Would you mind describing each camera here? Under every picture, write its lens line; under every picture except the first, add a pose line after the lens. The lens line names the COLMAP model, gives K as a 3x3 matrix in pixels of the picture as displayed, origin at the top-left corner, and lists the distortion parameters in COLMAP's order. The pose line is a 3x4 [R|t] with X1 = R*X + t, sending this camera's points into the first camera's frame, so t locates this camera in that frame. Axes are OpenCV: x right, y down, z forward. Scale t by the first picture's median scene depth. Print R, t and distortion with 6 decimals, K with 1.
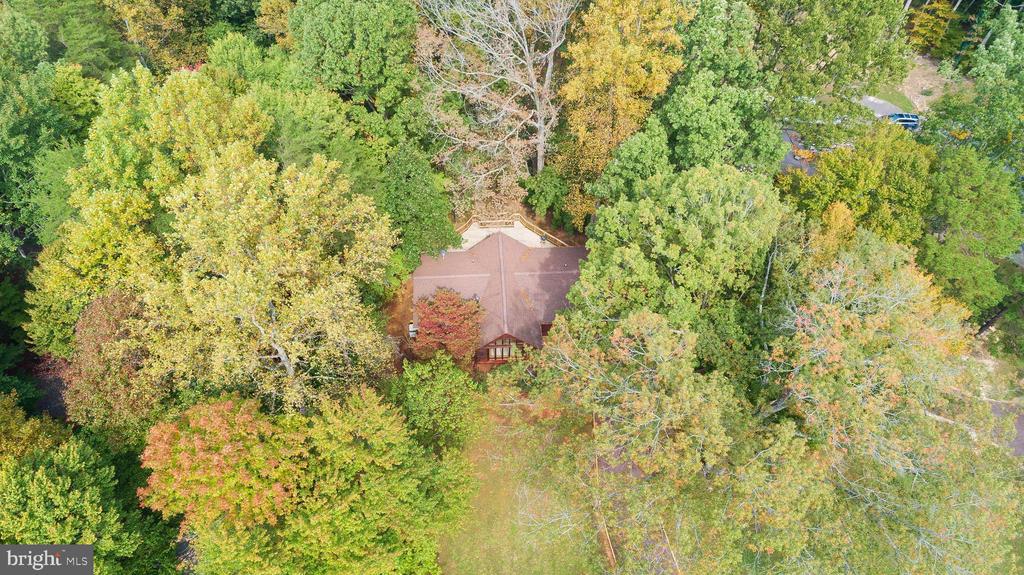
lens RADIAL K [[694.9, 0, 512.0], [0, 694.9, 287.5], [0, 0, 1]] dist [-0.004371, -0.001363]
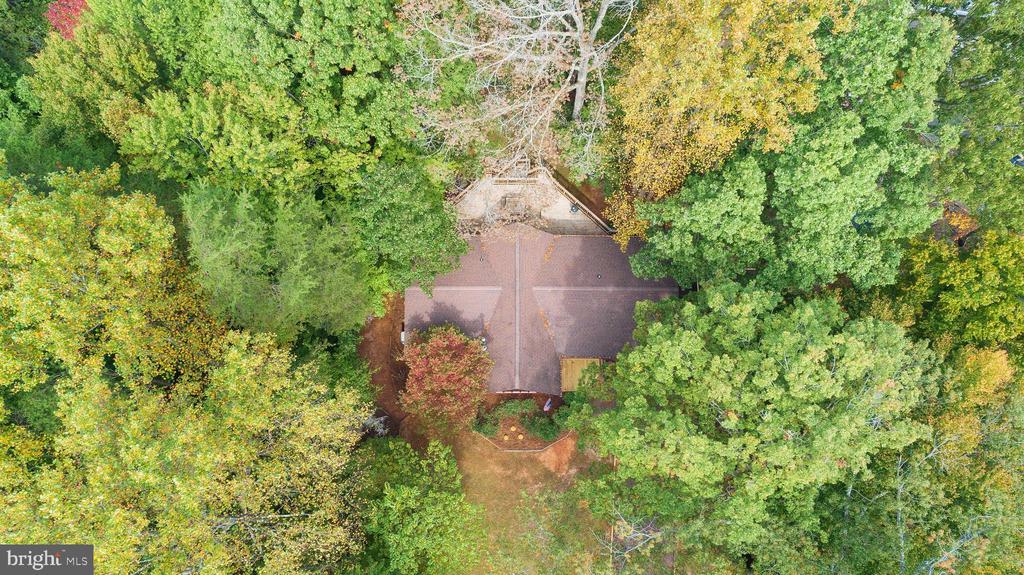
lens RADIAL K [[694.9, 0, 512.0], [0, 694.9, 287.5], [0, 0, 1]] dist [-0.004371, -0.001363]
pose [[0.998071, 0.061211, -0.010375, -0.012152], [-0.051988, 0.915364, 0.399257, -0.339489], [0.033936, -0.397948, 0.916780, 0.285395]]
